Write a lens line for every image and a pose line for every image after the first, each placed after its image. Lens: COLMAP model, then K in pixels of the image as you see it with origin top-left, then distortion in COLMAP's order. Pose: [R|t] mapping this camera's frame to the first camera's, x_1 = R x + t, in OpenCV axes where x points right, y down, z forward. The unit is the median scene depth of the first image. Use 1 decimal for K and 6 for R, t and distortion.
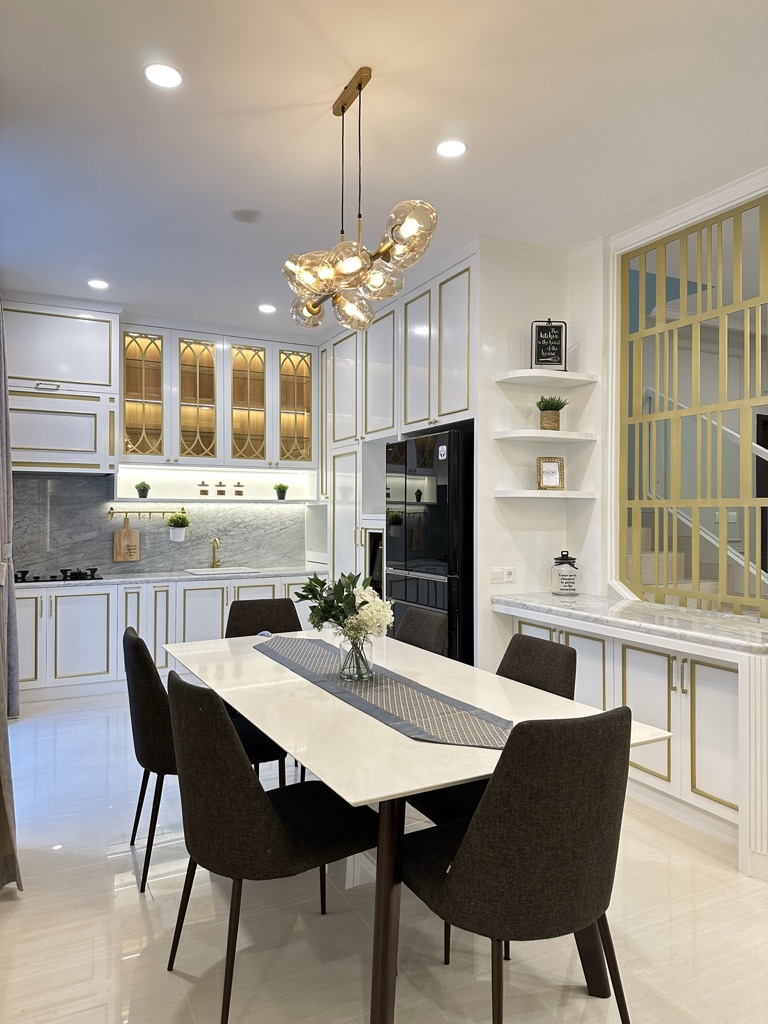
lens RADIAL K [[722.6, 0, 386.3], [0, 722.6, 513.8], [0, 0, 1]] dist [0.115049, -0.085264]
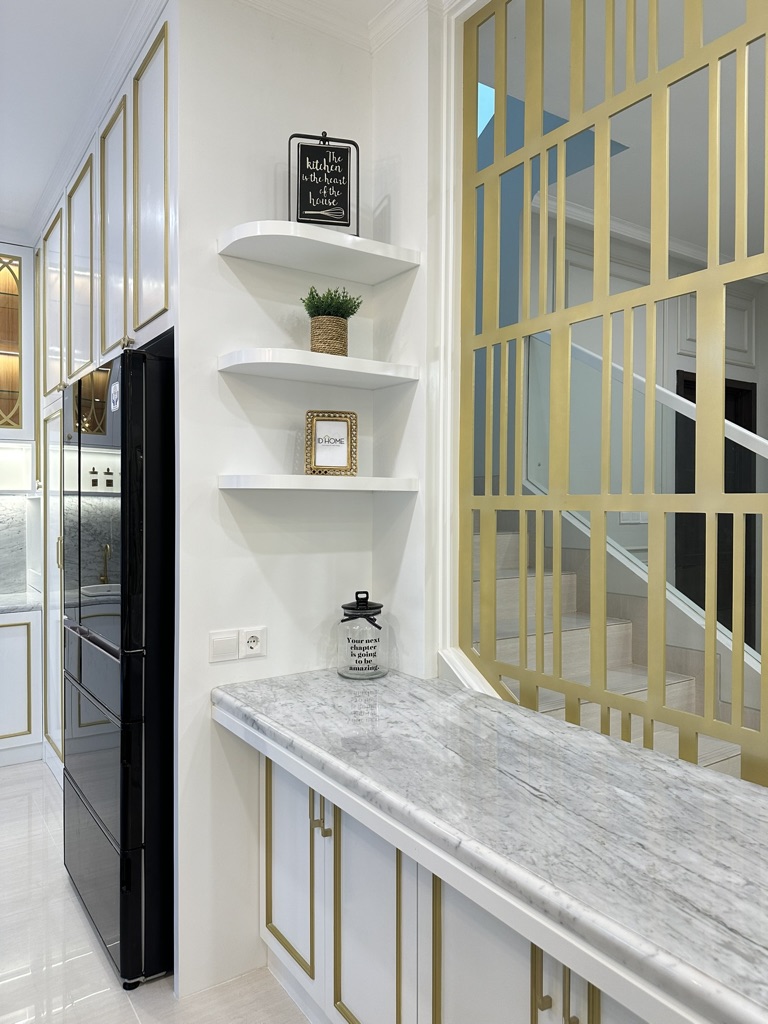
lens RADIAL K [[722.6, 0, 383.1], [0, 722.6, 508.8], [0, 0, 1]] dist [0.115049, -0.085264]
pose [[0.992078, -0.001140, 0.125619, 0.198485], [0.000173, 0.999970, 0.007714, -0.012813], [-0.125624, -0.007631, 0.992049, 0.490523]]
